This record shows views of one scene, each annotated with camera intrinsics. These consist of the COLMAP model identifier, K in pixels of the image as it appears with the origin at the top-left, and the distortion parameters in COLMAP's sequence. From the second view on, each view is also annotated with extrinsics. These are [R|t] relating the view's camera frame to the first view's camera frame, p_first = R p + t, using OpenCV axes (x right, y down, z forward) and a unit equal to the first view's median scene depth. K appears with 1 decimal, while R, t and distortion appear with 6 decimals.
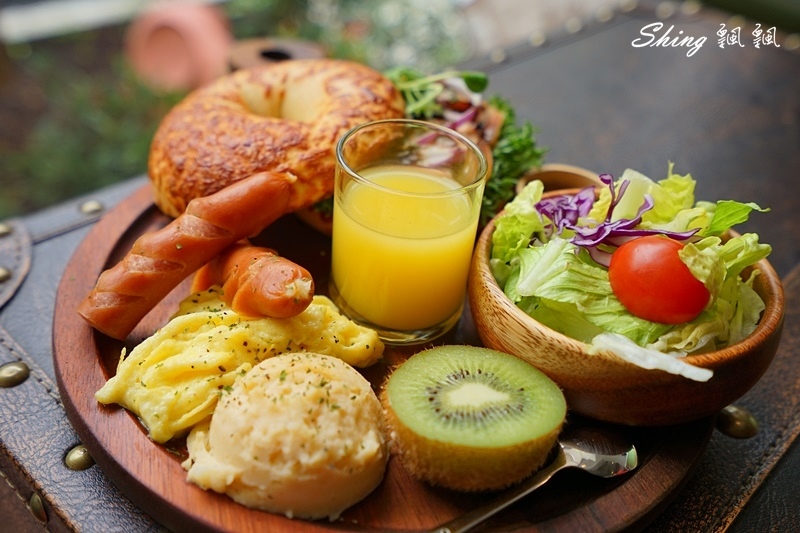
lens RADIAL K [[788.5, 0, 399.2], [0, 788.5, 261.1], [0, 0, 1]] dist [0.097656, 0.000000]
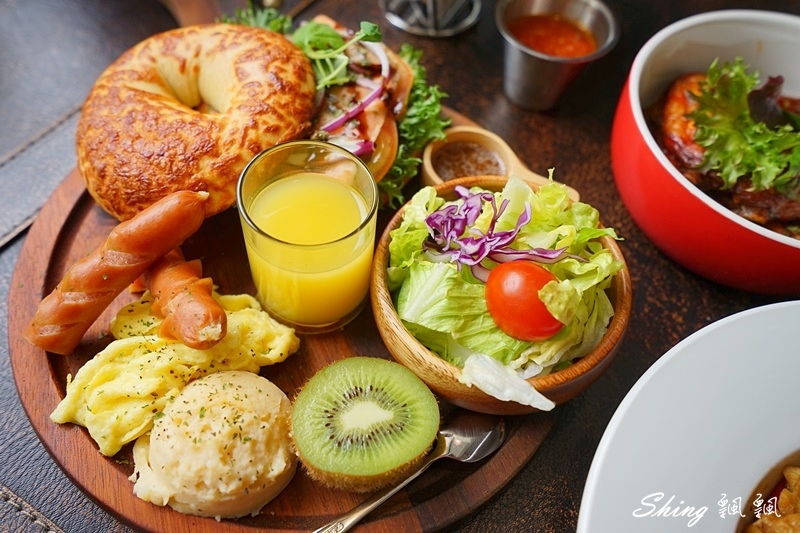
lens RADIAL K [[686.3, 0, 398.1], [0, 686.3, 266.3], [0, 0, 1]] dist [0.051887, 0.042055]
pose [[0.999312, -0.035922, 0.009248, 0.131941], [0.030525, 0.938031, 0.345203, -0.371682], [-0.021076, -0.344683, 0.938482, 0.082296]]
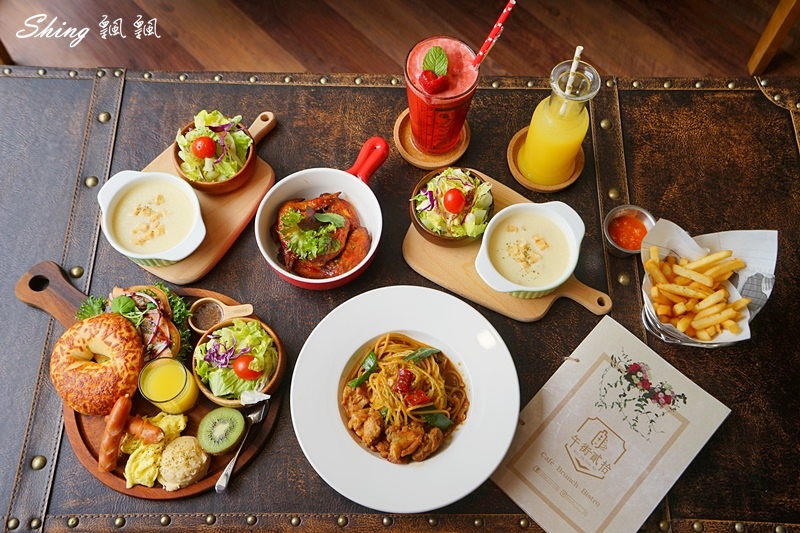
lens RADIAL K [[788.5, 0, 397.9], [0, 788.5, 263.7], [0, 0, 1]] dist [0.097656, 0.000000]
pose [[0.823726, -0.553454, 0.123145, 0.685208], [0.400278, 0.721469, 0.565031, -1.977859], [-0.401563, -0.416139, 0.815828, -1.873551]]
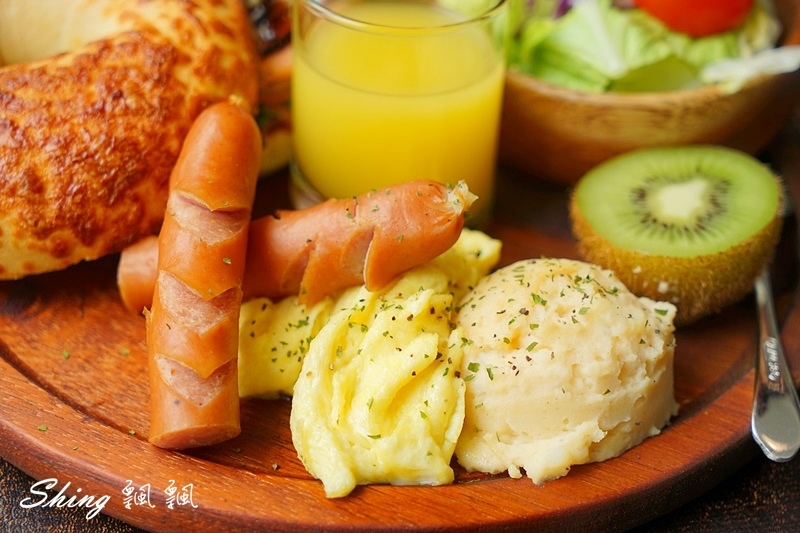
lens RADIAL K [[1468.6, 0, 402.6], [0, 1468.6, 266.3], [0, 0, 1]] dist [-0.005131, 0.000000]
pose [[0.642460, -0.508493, 0.573305, -0.889374], [0.464959, 0.853345, 0.235829, -0.232780], [-0.609145, 0.115053, 0.784669, 0.008933]]
